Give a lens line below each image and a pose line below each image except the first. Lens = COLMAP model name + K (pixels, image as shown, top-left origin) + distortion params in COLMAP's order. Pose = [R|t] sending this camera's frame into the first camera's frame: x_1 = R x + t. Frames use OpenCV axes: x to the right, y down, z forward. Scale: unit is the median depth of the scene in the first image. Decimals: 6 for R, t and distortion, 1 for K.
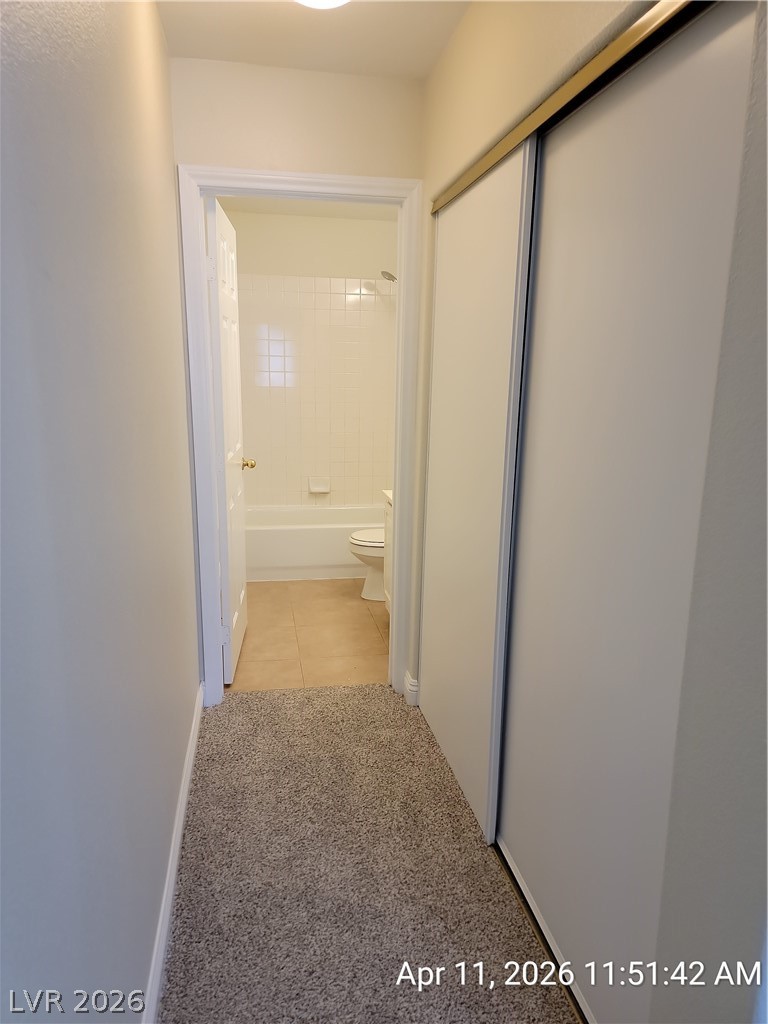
lens RADIAL K [[707.8, 0, 384.0], [0, 707.8, 512.0], [0, 0, 1]] dist [0.064363, -0.047295]
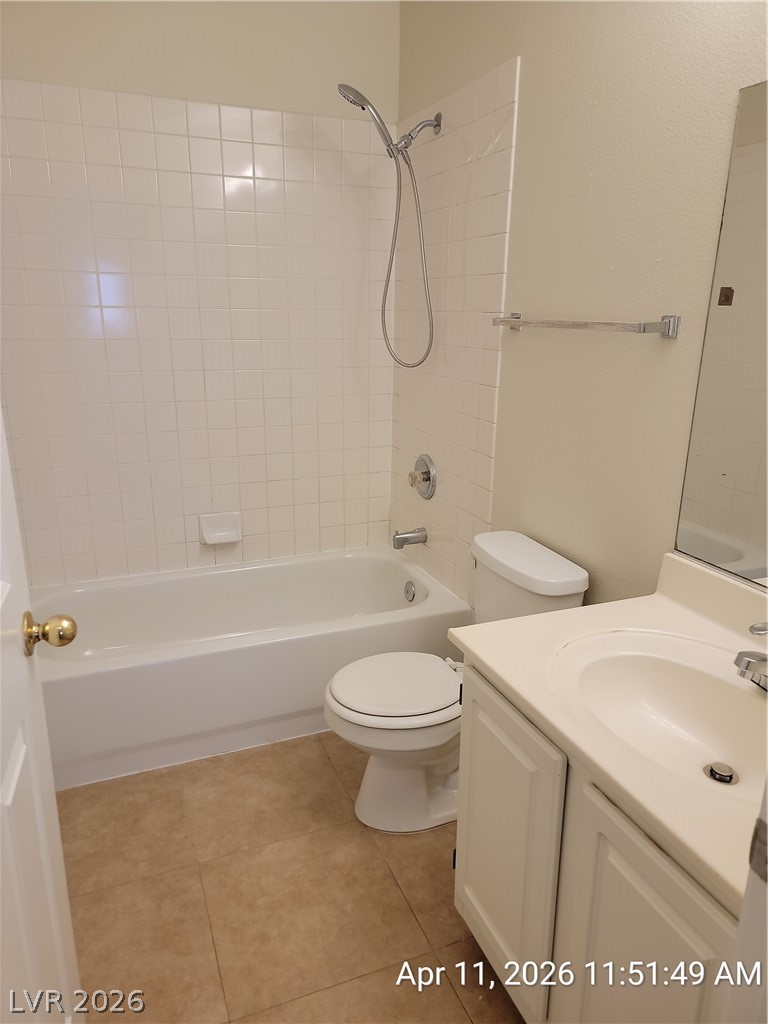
lens RADIAL K [[707.8, 0, 384.0], [0, 707.8, 512.0], [0, 0, 1]] dist [0.064363, -0.047295]
pose [[0.978751, -0.058956, 0.196392, -0.075883], [0.042504, 0.995305, 0.086957, -0.090859], [-0.200597, -0.076762, 0.976662, 0.467065]]
